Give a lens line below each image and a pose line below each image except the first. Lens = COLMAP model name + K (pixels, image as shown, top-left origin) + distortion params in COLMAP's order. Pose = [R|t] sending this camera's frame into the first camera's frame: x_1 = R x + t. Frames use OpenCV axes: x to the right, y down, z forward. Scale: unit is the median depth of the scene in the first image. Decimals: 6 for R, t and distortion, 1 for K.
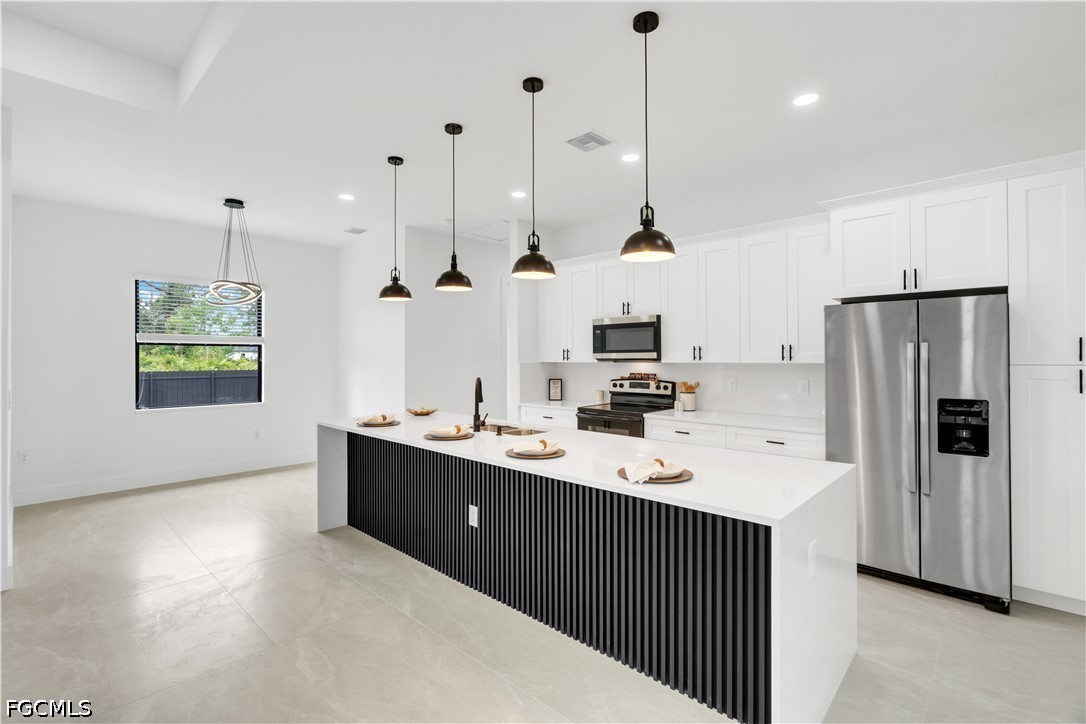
lens RADIAL K [[492.4, 0, 544.0], [0, 492.4, 356.1], [0, 0, 1]] dist [-0.006468, 0.000186]
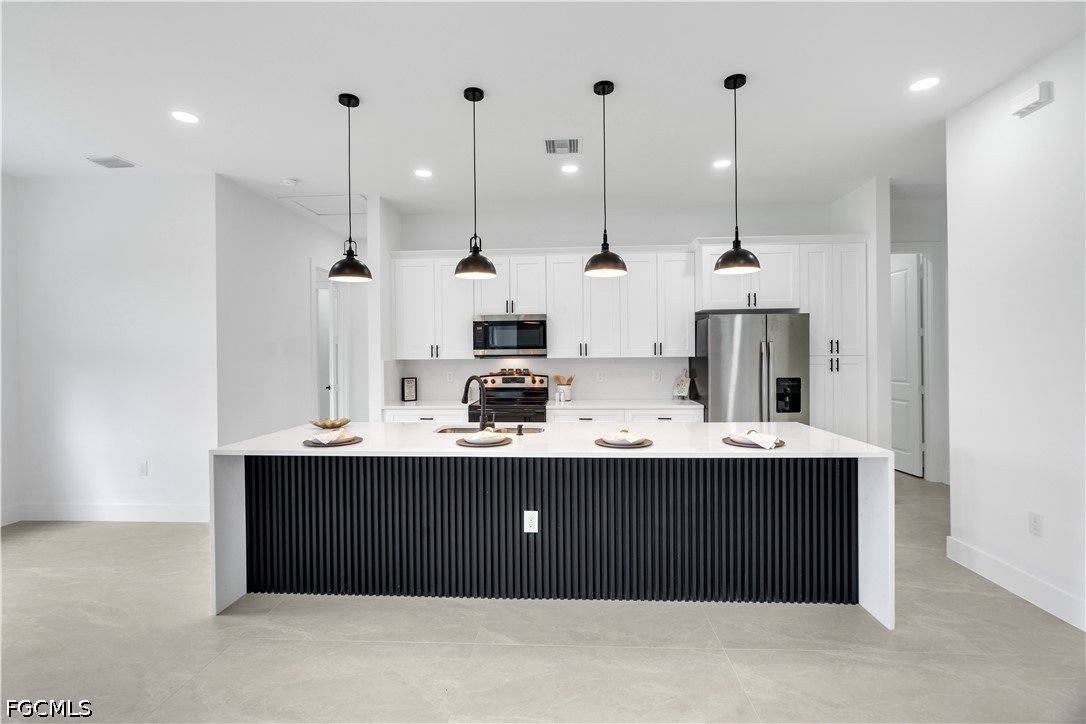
lens RADIAL K [[492.4, 0, 544.0], [0, 492.4, 356.1], [0, 0, 1]] dist [-0.006468, 0.000186]
pose [[0.767249, -0.006859, 0.641313, -0.445701], [0.003741, 0.999974, 0.006219, 0.001667], [-0.641339, -0.002373, 0.767254, 0.162447]]
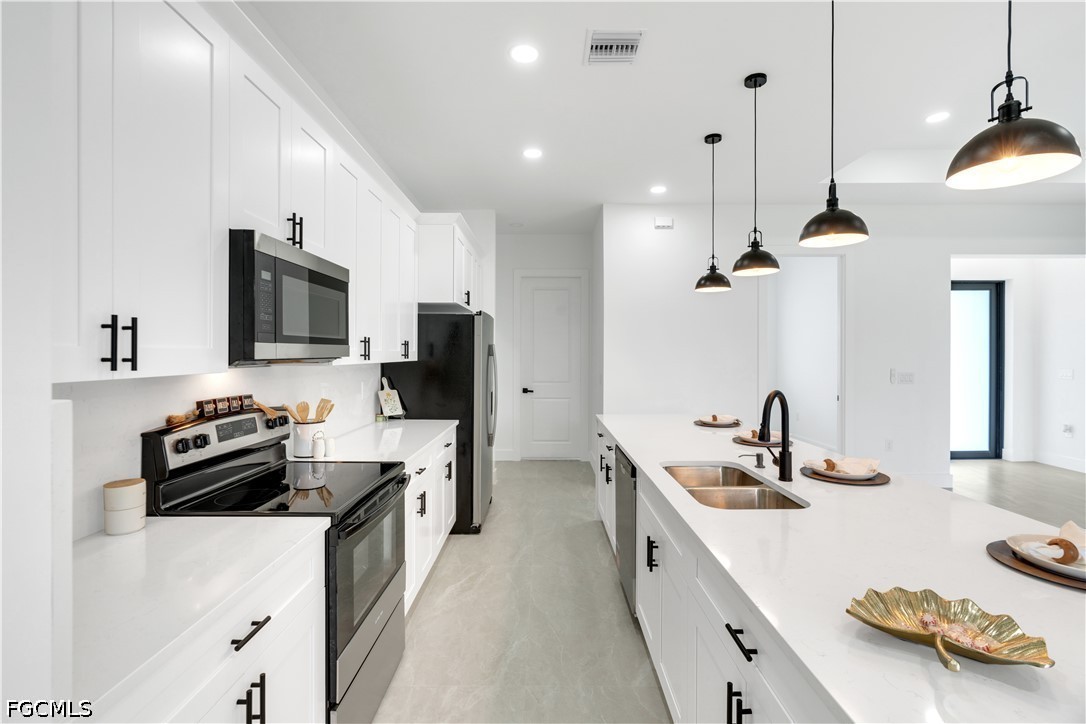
lens RADIAL K [[492.4, 0, 544.0], [0, 492.4, 356.1], [0, 0, 1]] dist [-0.006468, 0.000186]
pose [[-0.685442, 0.002662, 0.728123, -0.253430], [0.002538, 0.999996, -0.001266, 0.004588], [-0.728123, 0.000980, -0.685446, 1.136100]]
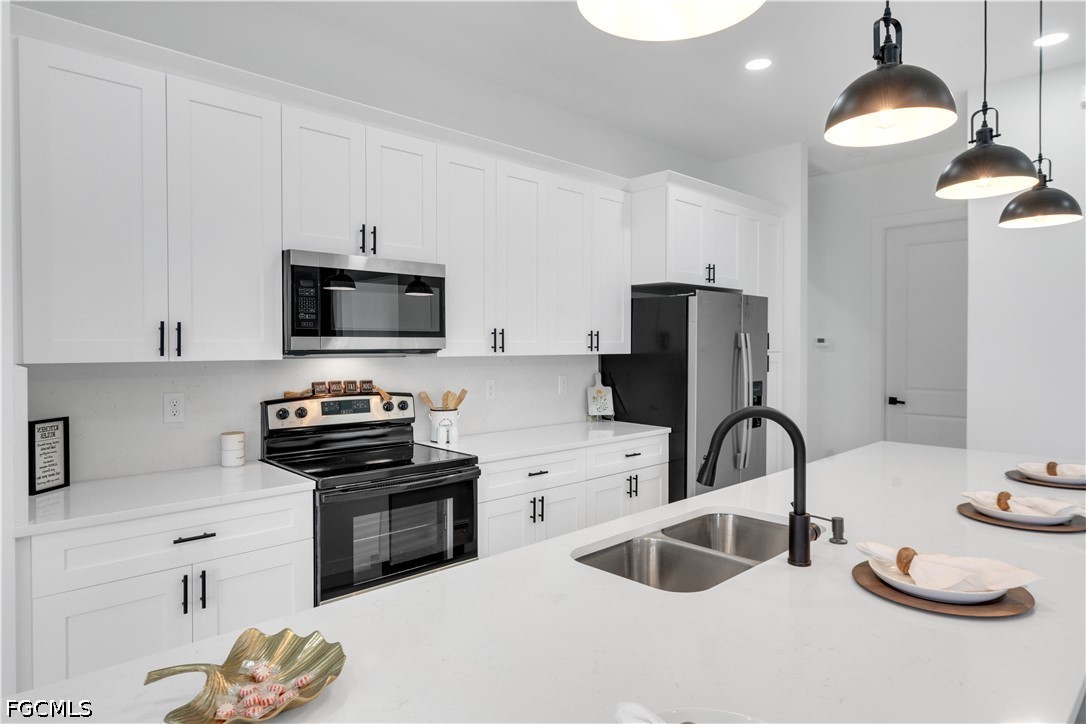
lens RADIAL K [[629.1, 0, 541.2], [0, 629.1, 349.5], [0, 0, 1]] dist [0.003595, 0.001650]
pose [[0.064101, -0.000149, 0.997943, -0.403249], [-0.001228, 0.999999, 0.000228, 0.004933], [-0.997943, -0.001241, 0.064101, 0.812563]]
